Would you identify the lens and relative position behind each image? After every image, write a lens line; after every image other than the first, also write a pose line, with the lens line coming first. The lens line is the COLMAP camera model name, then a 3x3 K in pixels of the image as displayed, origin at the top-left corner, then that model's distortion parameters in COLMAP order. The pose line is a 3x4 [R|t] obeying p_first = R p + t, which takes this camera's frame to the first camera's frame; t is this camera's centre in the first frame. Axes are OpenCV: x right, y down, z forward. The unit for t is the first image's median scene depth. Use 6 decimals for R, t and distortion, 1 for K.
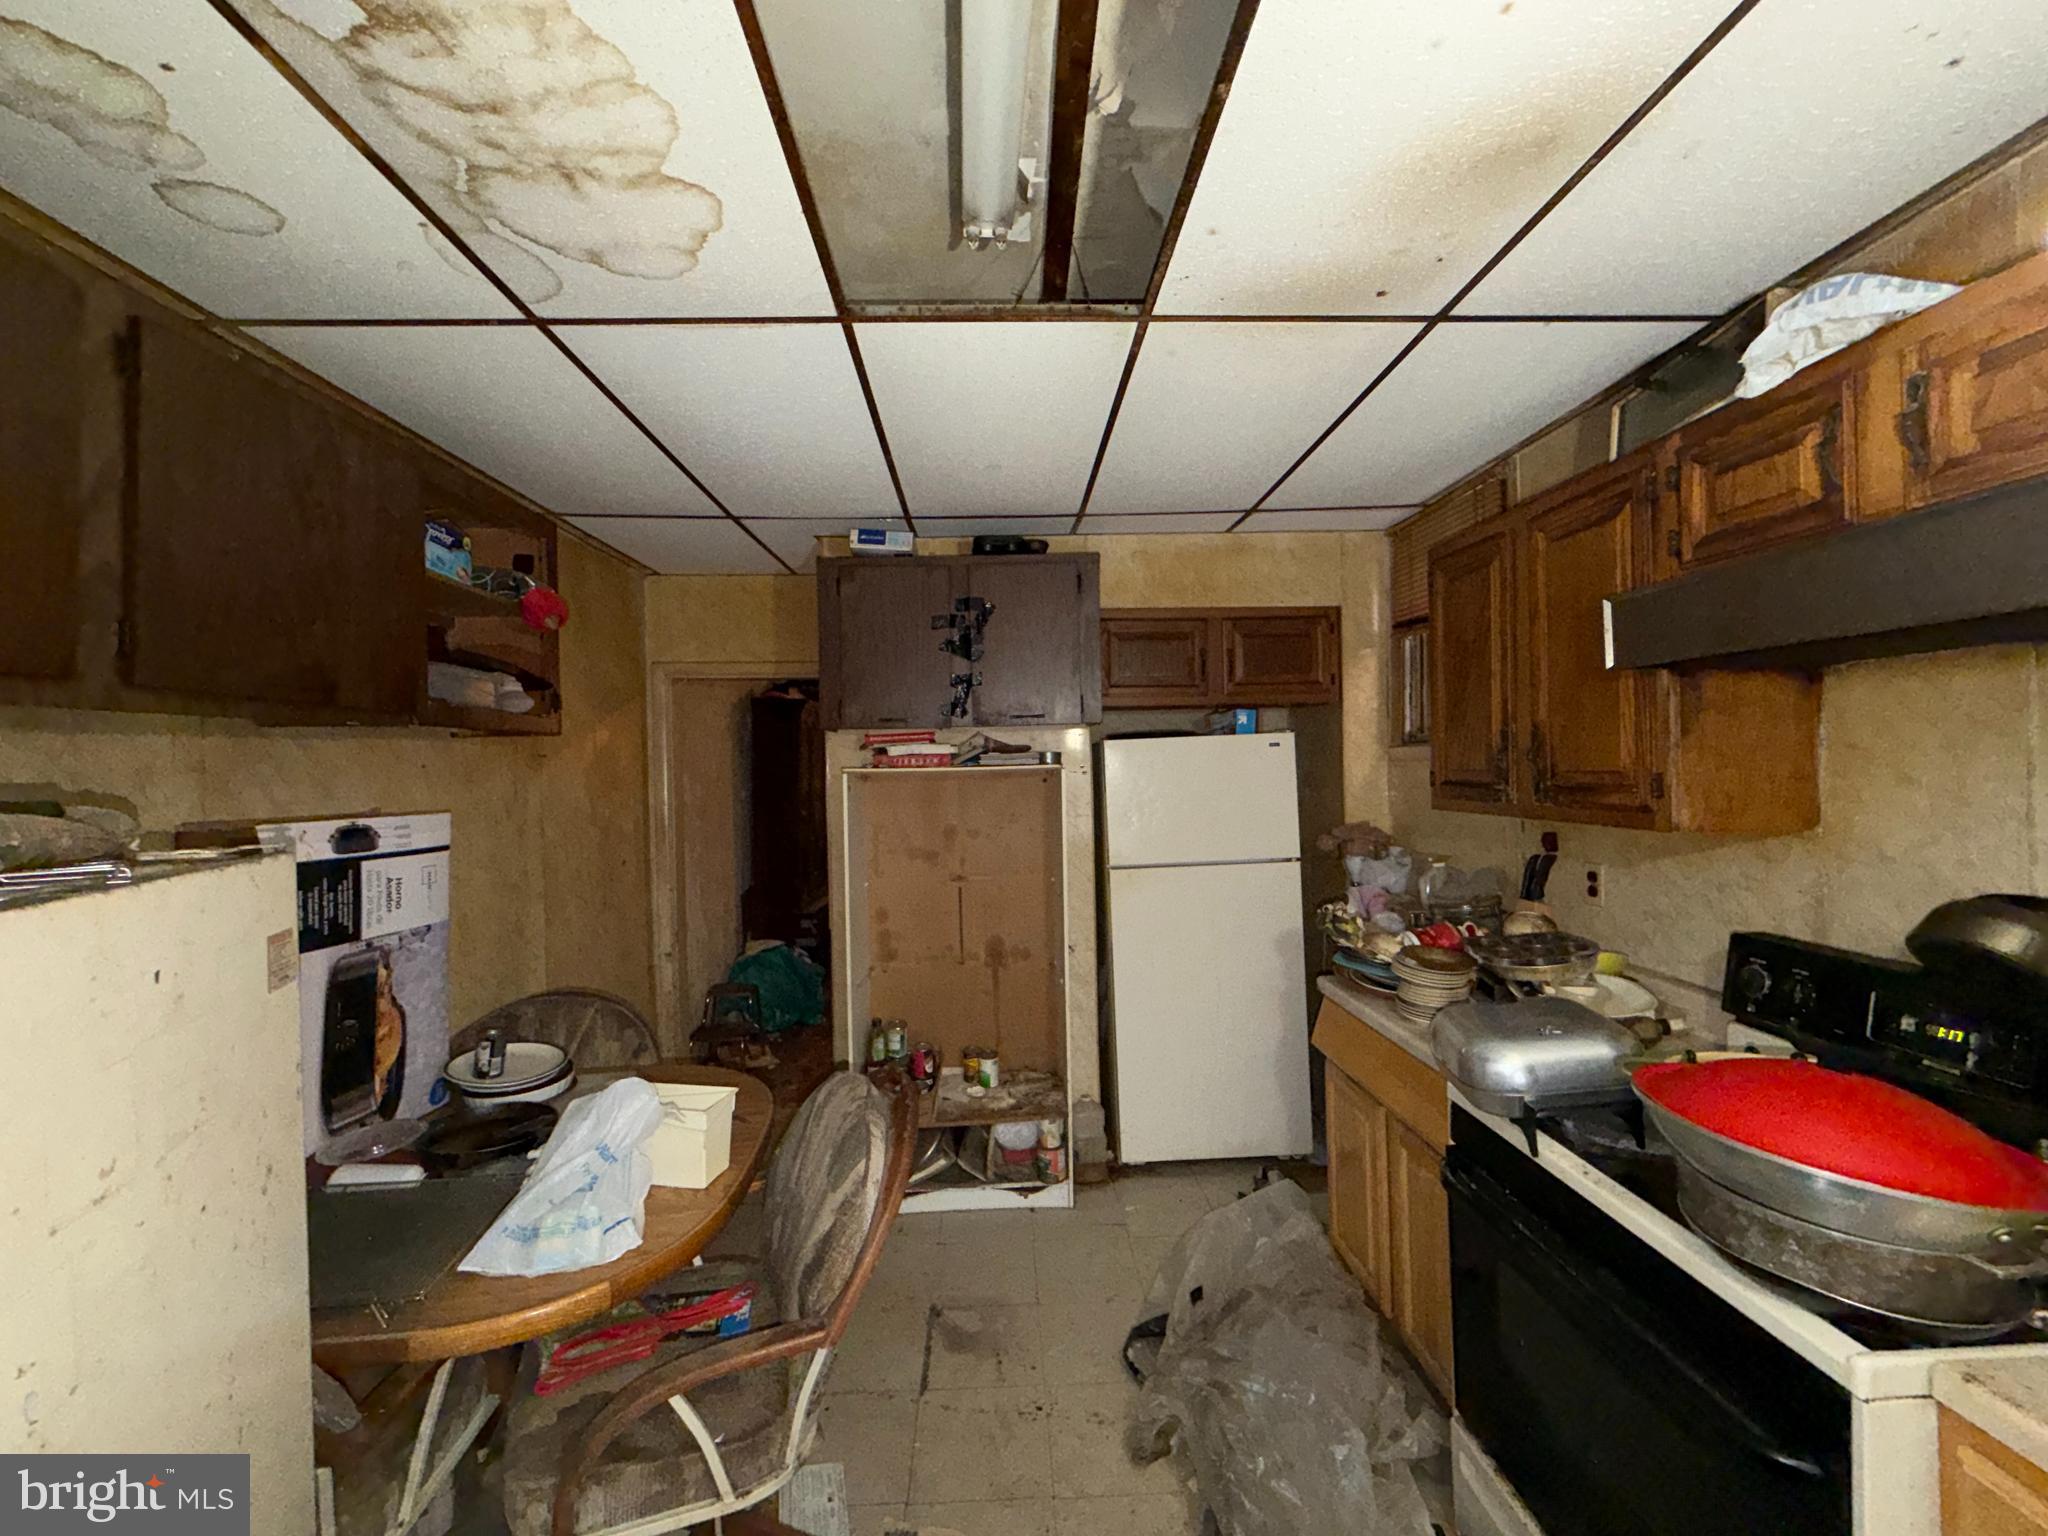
lens RADIAL K [[821.3, 0, 1022.3], [0, 821.3, 771.0], [0, 0, 1]] dist [-0.001155, 0.000715]
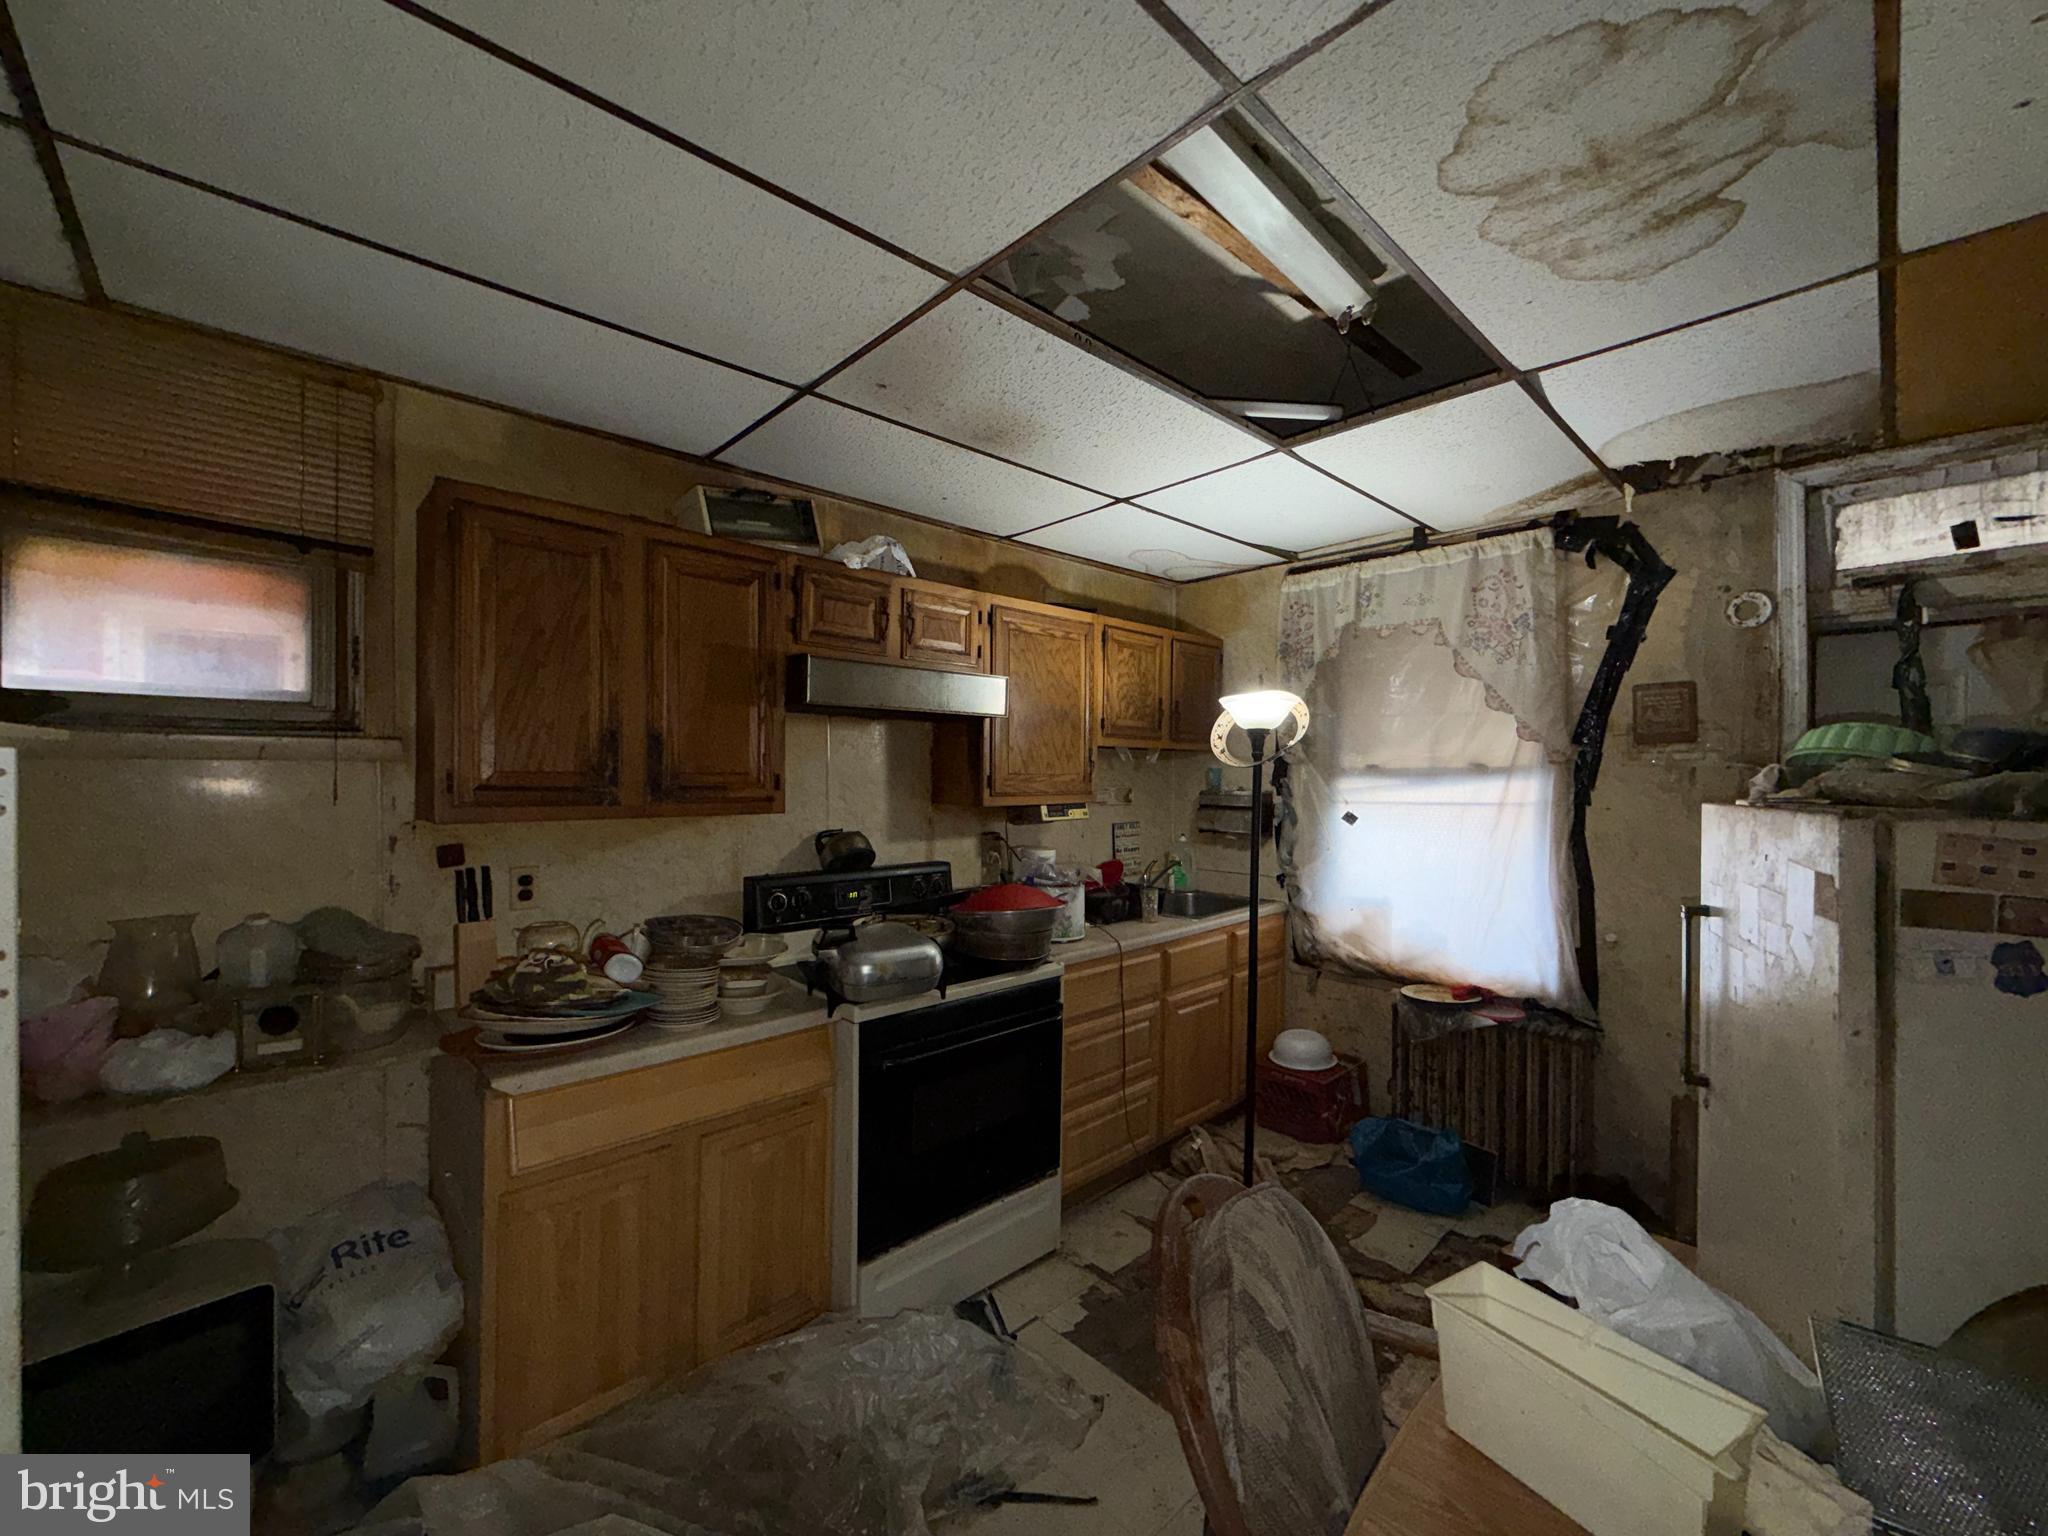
lens RADIAL K [[821.3, 0, 1017.8], [0, 821.3, 764.9], [0, 0, 1]] dist [-0.001155, 0.000715]
pose [[-0.656643, 0.022179, 0.753875, -0.583818], [0.013708, 0.999753, -0.017472, 0.017682], [-0.754077, -0.001139, -0.656785, 1.552205]]
